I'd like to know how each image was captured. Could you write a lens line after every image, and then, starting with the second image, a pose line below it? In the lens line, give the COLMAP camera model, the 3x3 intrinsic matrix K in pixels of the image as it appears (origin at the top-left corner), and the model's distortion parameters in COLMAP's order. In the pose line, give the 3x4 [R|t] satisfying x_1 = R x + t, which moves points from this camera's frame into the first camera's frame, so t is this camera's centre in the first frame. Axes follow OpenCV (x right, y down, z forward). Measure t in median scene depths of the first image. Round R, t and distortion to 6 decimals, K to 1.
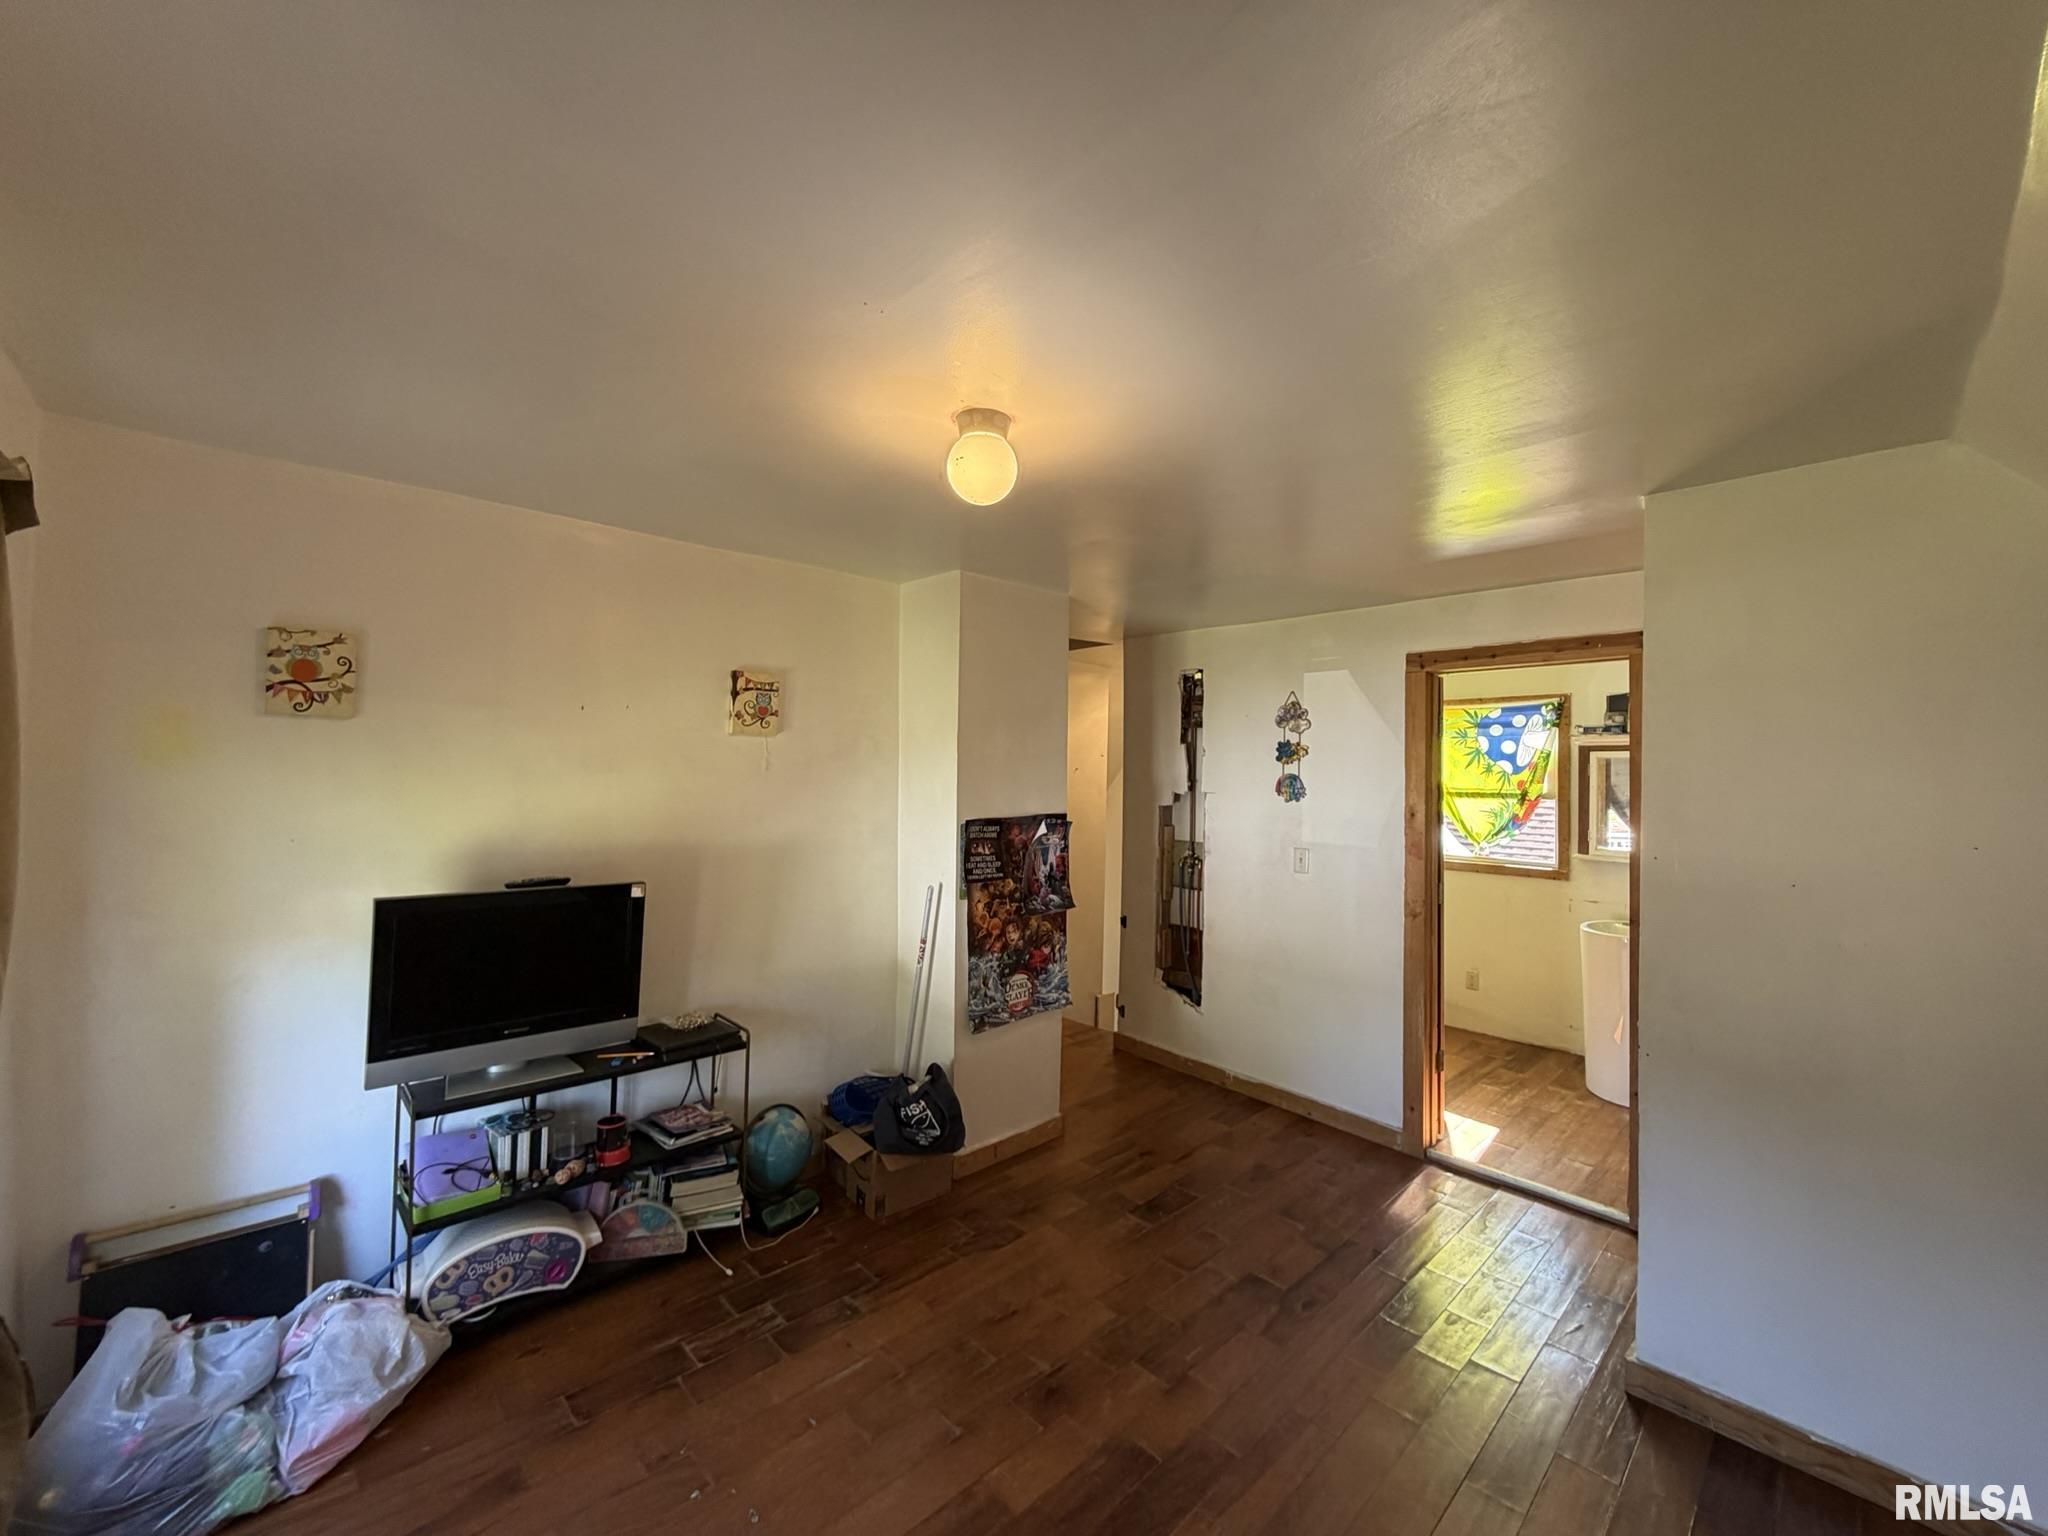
lens RADIAL K [[818.2, 0, 1032.5], [0, 818.2, 762.7], [0, 0, 1]] dist [0.000791, -0.000571]
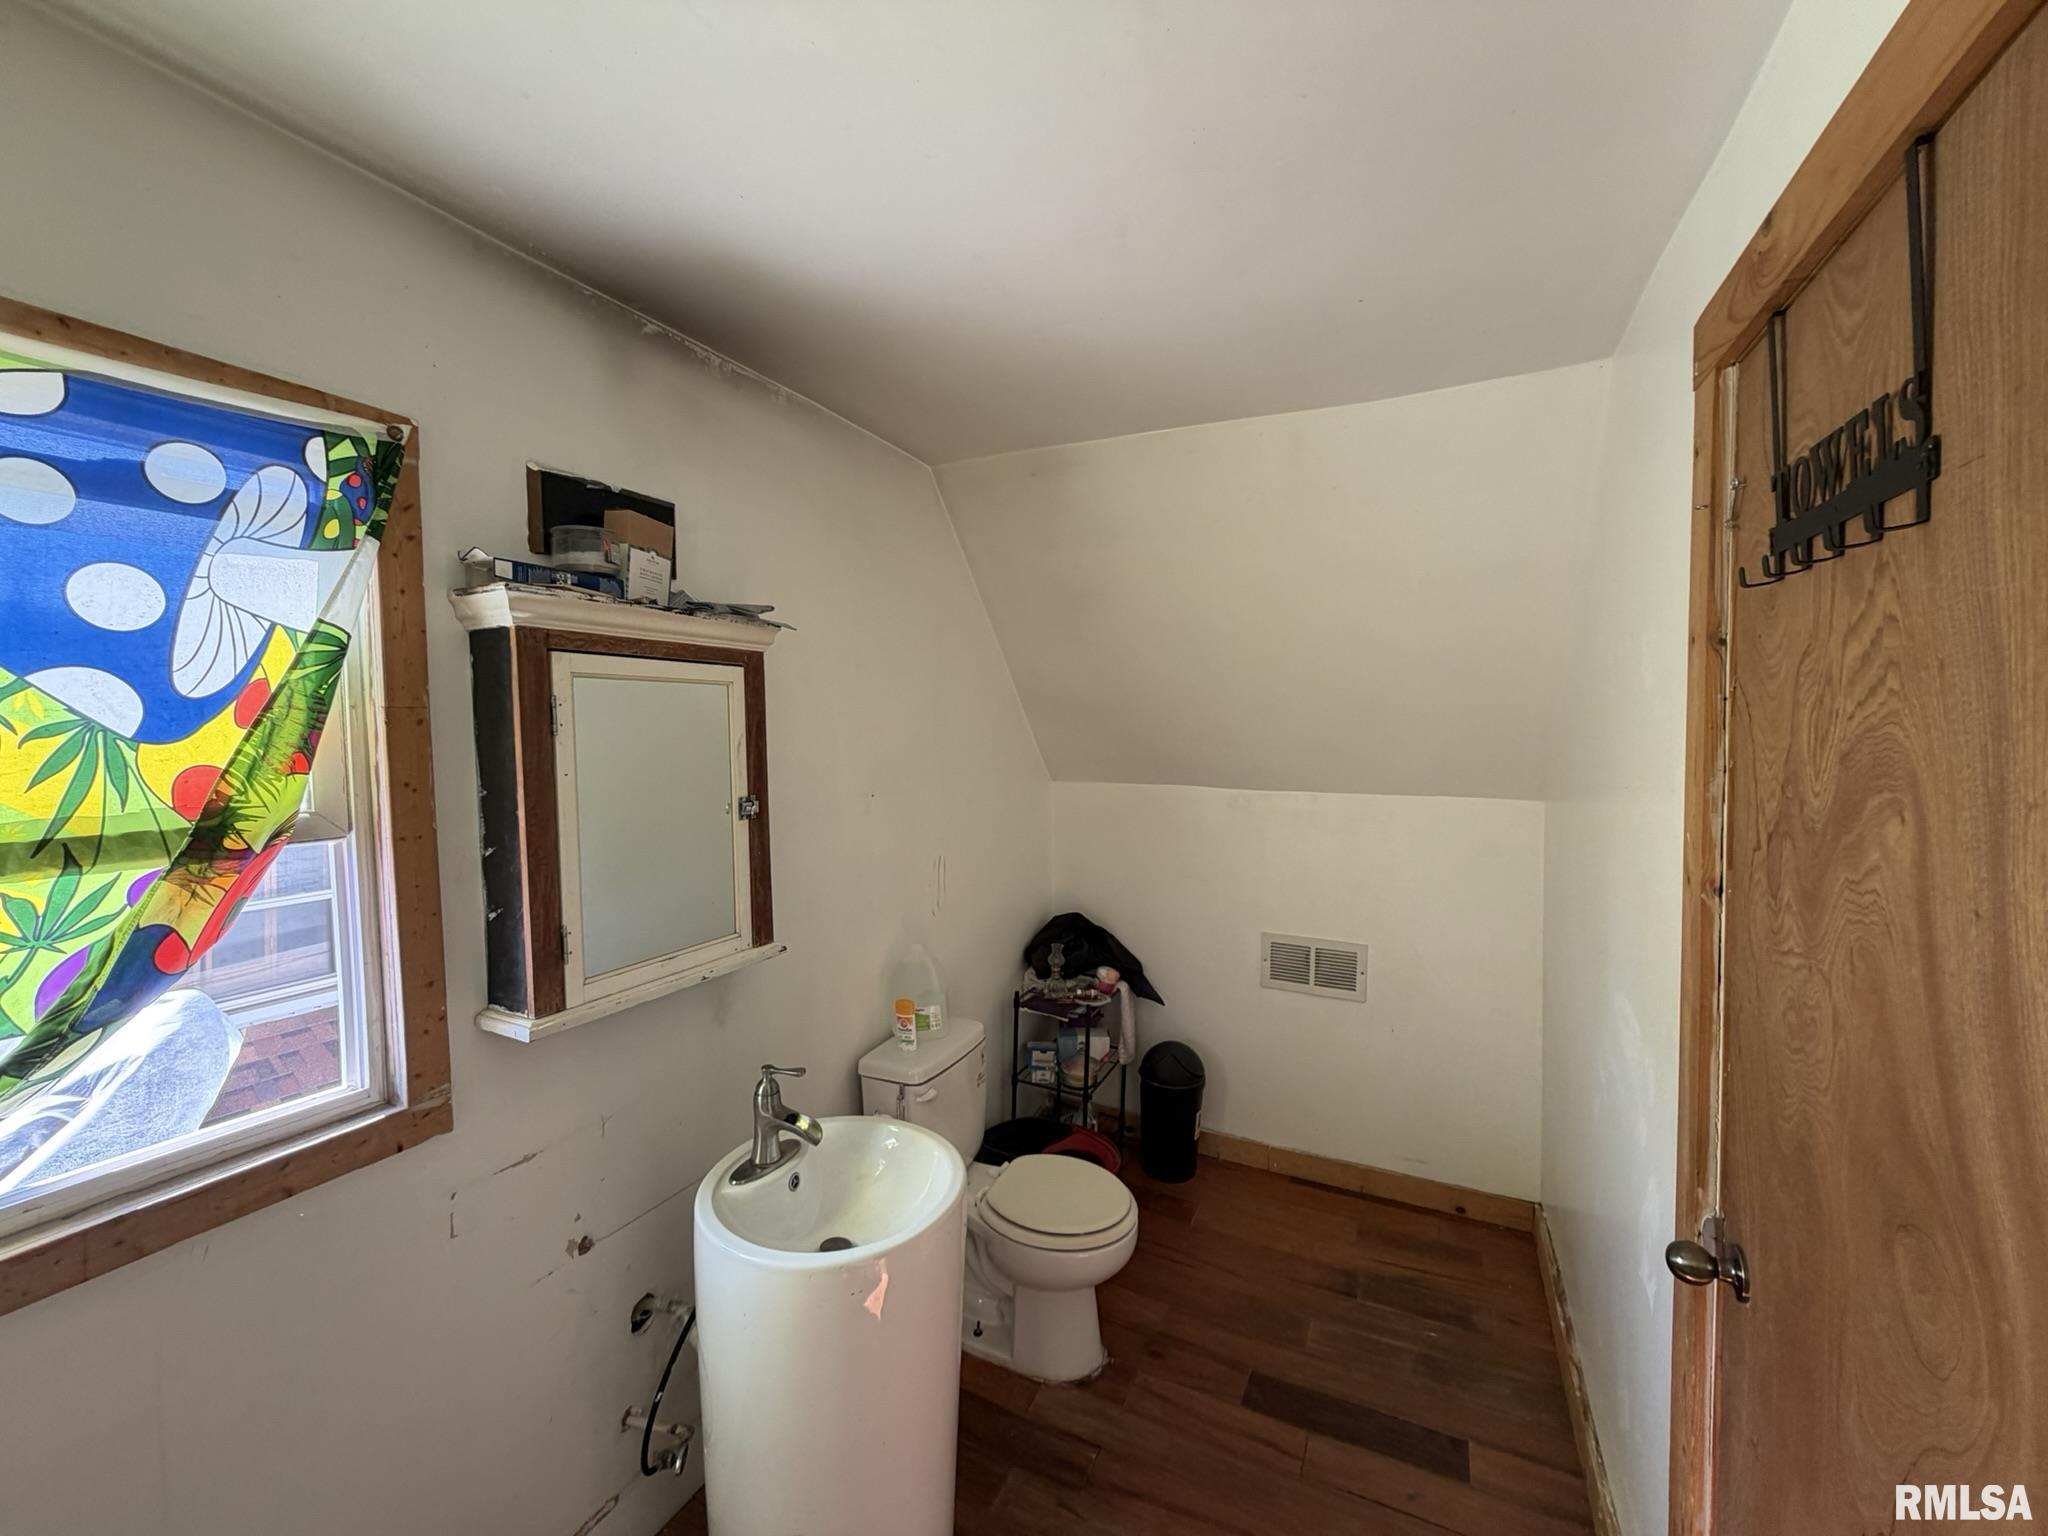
lens RADIAL K [[818.2, 0, 1033.2], [0, 818.2, 764.4], [0, 0, 1]] dist [0.000791, -0.000571]
pose [[-0.355211, -0.057959, 0.932988, 0.461450], [-0.014205, 0.998295, 0.056608, 0.009220], [-0.934678, 0.006854, -0.355429, 1.238919]]
